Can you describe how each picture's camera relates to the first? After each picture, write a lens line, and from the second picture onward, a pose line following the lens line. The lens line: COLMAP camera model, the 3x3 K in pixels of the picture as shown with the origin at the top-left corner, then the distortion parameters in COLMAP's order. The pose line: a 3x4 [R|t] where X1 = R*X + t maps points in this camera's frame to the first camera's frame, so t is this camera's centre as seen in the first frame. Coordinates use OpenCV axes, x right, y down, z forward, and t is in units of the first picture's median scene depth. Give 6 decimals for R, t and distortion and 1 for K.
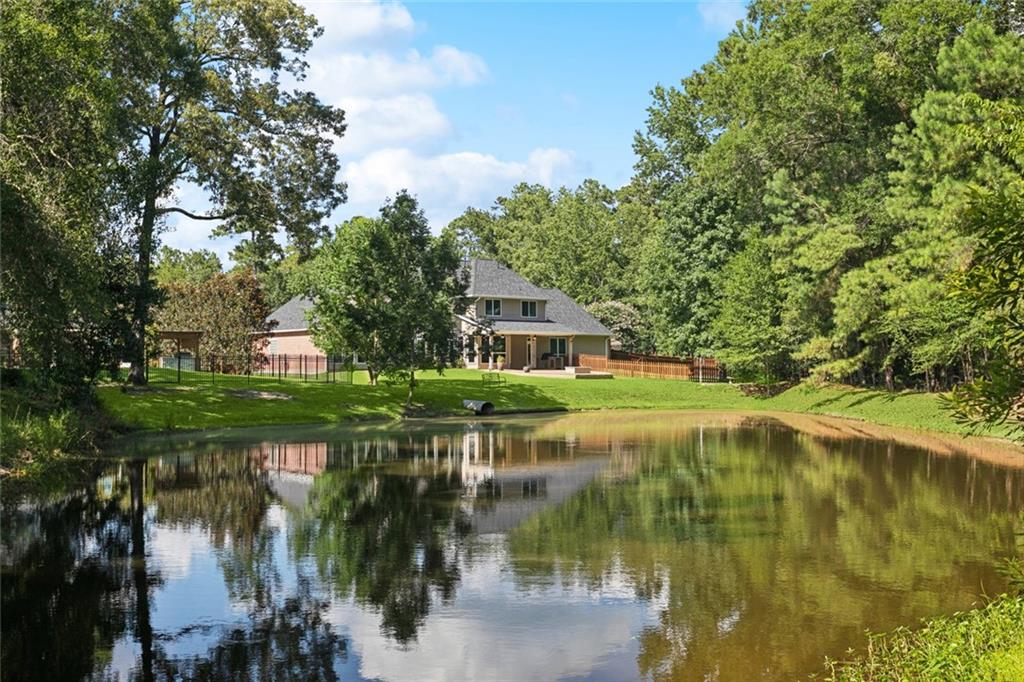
lens RADIAL K [[1053.8, 0, 508.9], [0, 1053.8, 344.3], [0, 0, 1]] dist [0.013255, 0.000000]
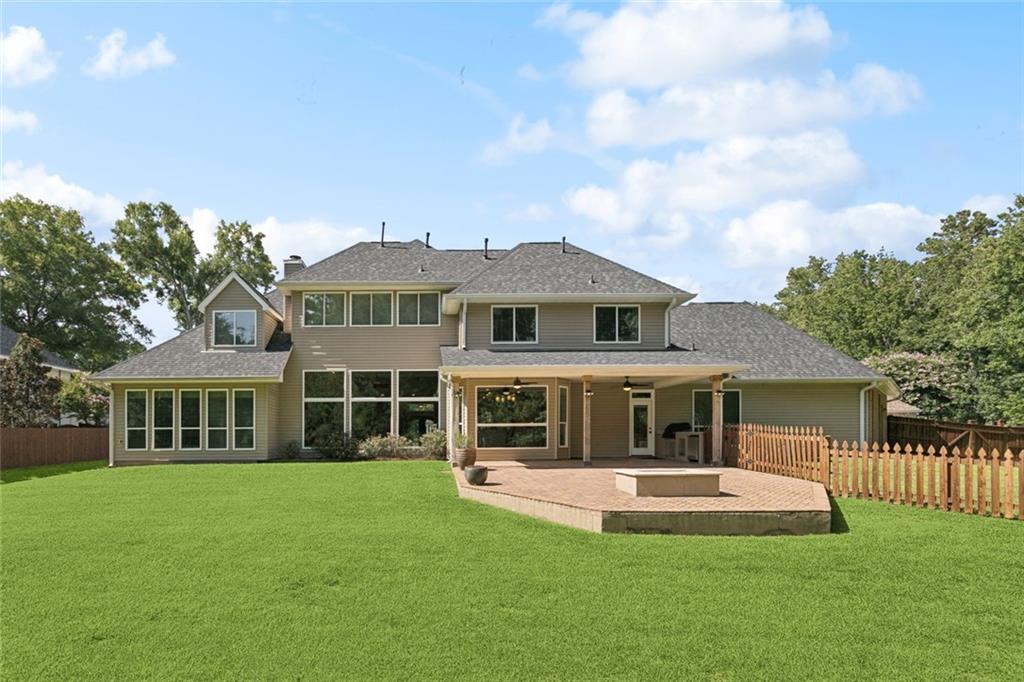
lens RADIAL K [[495.2, 0, 439.9], [0, 495.2, 446.2], [0, 0, 1]] dist [0.000962, 0.001433]
pose [[0.783375, 0.008799, -0.621487, 0.097784], [0.017625, 0.999183, 0.036363, 0.009625], [0.621300, -0.039440, 0.782580, 0.853431]]
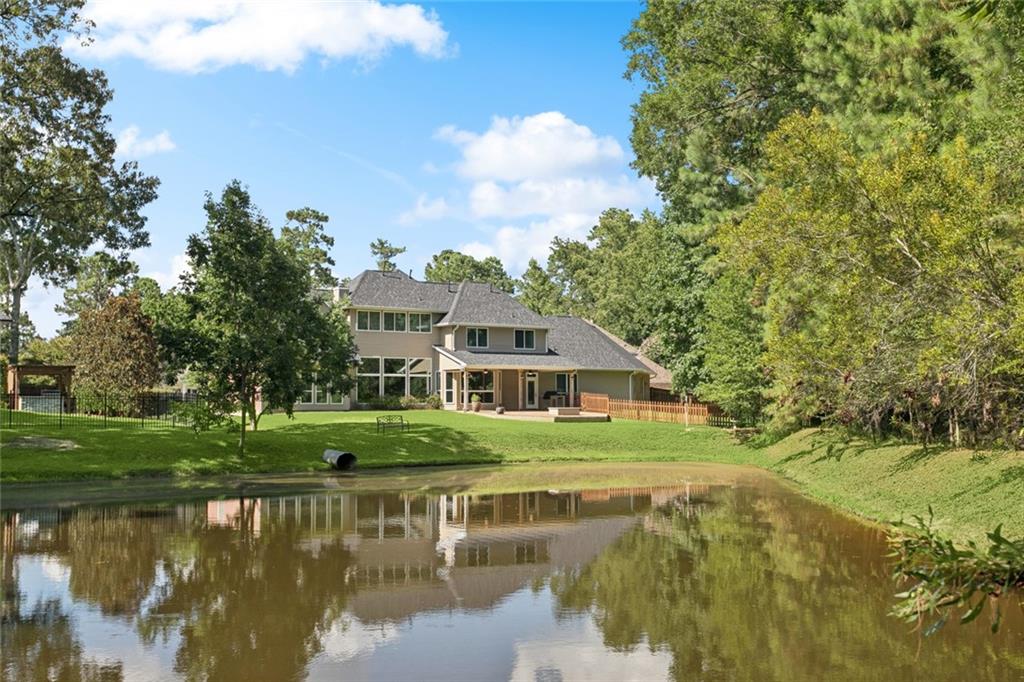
lens RADIAL K [[1053.8, 0, 515.6], [0, 1053.8, 338.3], [0, 0, 1]] dist [0.013255, 0.000000]
pose [[0.989361, -0.010818, -0.145078, 0.146304], [0.004332, 0.998980, -0.044950, 0.004232], [0.145416, 0.043843, 0.988399, 0.171663]]
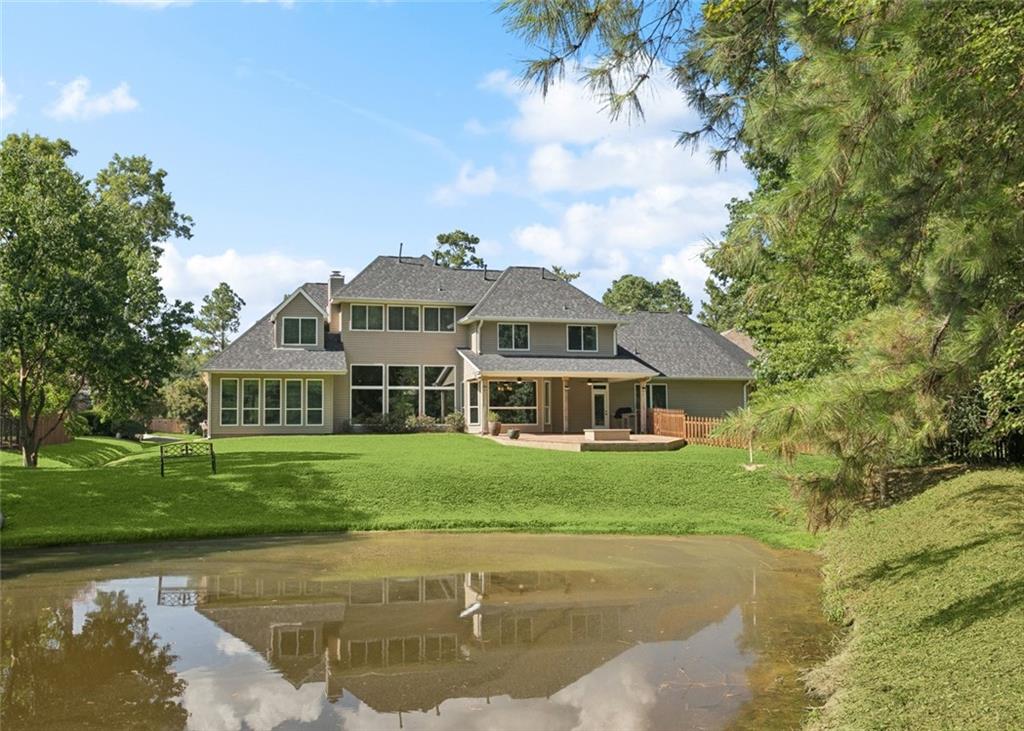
lens RADIAL K [[900.6, 0, 488.5], [0, 900.6, 369.2], [0, 0, 1]] dist [-0.001765, 0.001049]
pose [[0.911826, -0.031894, -0.409337, 0.204207], [0.012416, 0.998664, -0.050155, 0.012578], [0.410389, 0.040650, 0.911004, 0.523055]]
